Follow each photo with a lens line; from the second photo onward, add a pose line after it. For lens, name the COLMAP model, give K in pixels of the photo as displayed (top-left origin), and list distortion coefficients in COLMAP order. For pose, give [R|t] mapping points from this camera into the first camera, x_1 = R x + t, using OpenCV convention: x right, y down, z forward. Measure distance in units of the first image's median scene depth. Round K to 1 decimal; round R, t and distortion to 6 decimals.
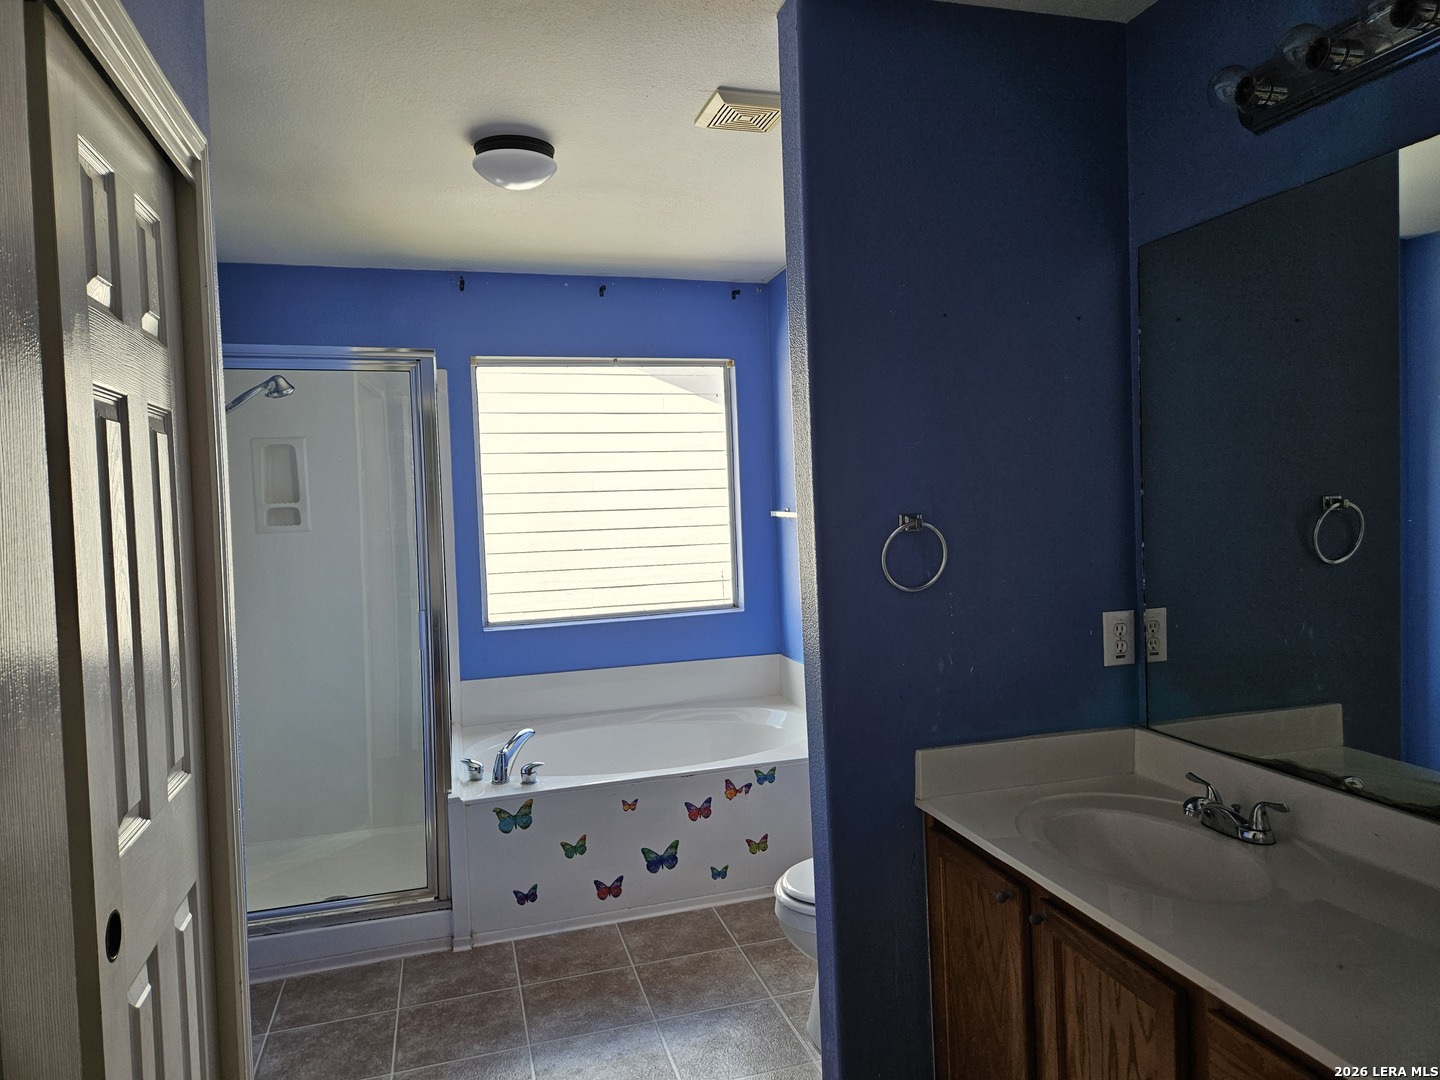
lens RADIAL K [[974.4, 0, 721.0], [0, 974.4, 545.6], [0, 0, 1]] dist [0.059369, -0.042000]
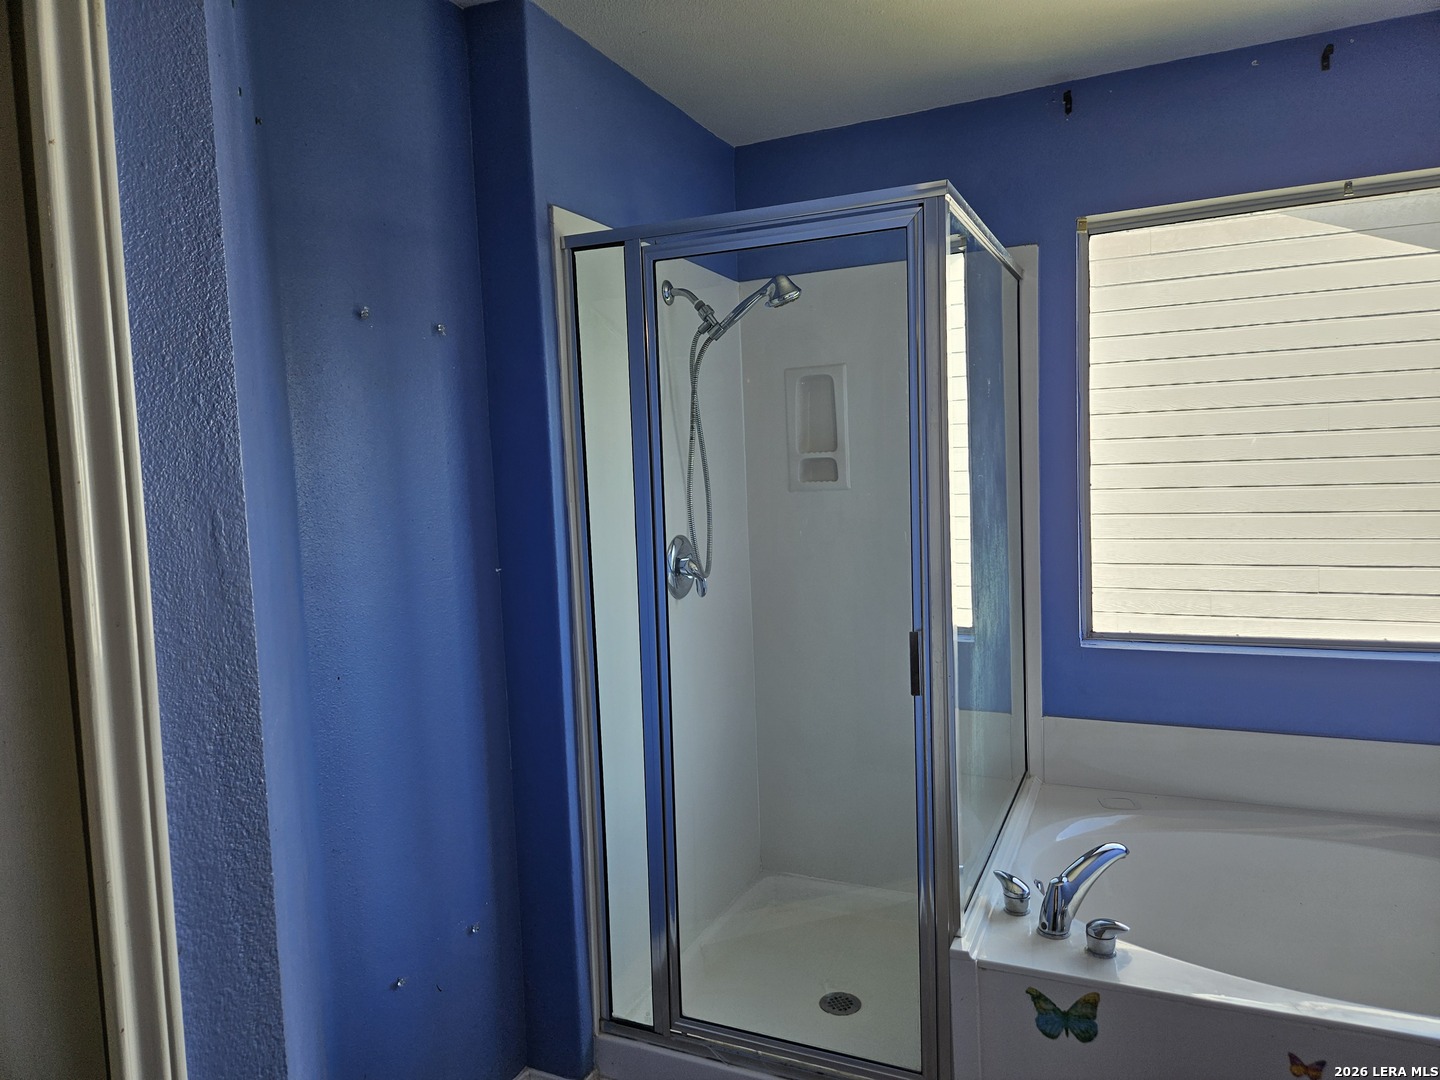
lens RADIAL K [[974.4, 0, 733.4], [0, 974.4, 545.1], [0, 0, 1]] dist [0.059369, -0.042000]
pose [[0.773899, 0.055600, -0.630864, -0.015312], [-0.021166, 0.997853, 0.061978, -0.019623], [0.632956, -0.034612, 0.773414, 0.428361]]
